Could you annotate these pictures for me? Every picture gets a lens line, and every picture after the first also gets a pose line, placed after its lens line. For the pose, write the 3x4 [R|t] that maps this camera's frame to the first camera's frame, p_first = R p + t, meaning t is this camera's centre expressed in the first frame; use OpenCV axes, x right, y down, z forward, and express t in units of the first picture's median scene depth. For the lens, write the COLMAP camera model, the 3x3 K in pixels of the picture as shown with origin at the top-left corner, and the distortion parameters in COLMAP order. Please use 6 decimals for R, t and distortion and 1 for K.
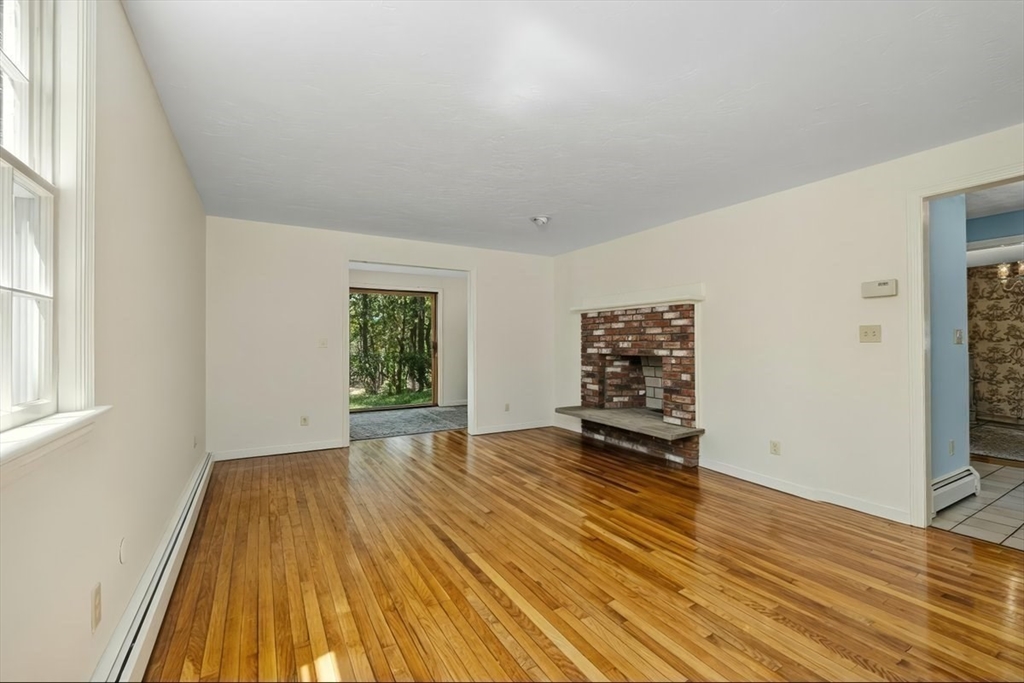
lens RADIAL K [[423.0, 0, 512.0], [0, 423.0, 341.5], [0, 0, 1]] dist [0.000675, -0.000102]
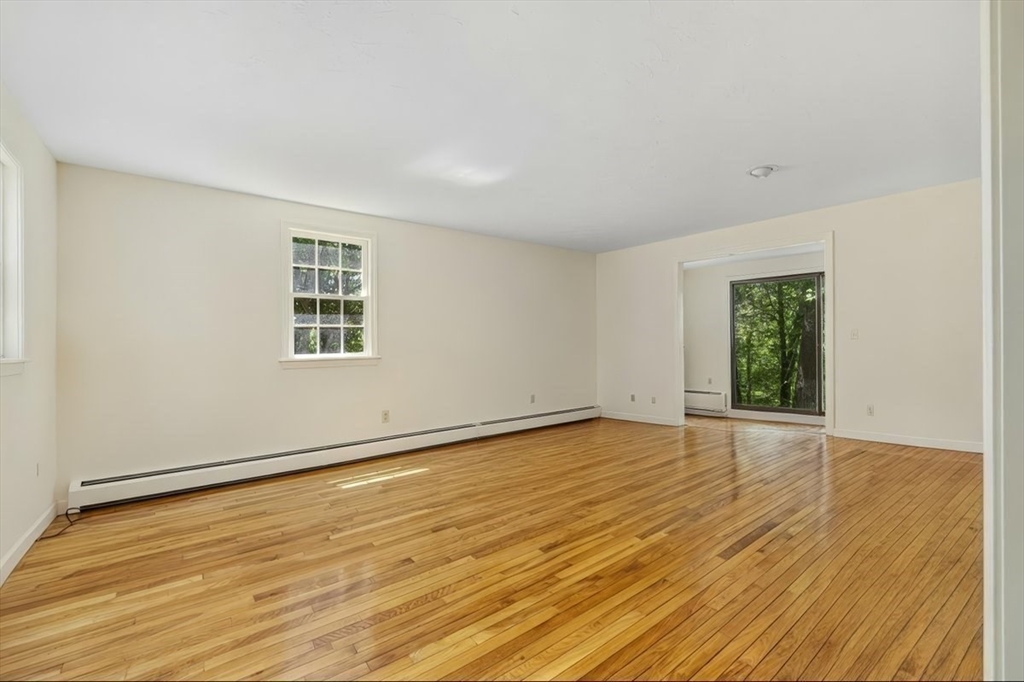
lens RADIAL K [[440.2, 0, 512.0], [0, 440.2, 341.0], [0, 0, 1]] dist [-0.013332, -0.000088]
pose [[0.125319, 0.007118, -0.992091, 1.085201], [0.020470, 0.999743, 0.009759, -0.008089], [0.991905, -0.021531, 0.125141, 0.654900]]
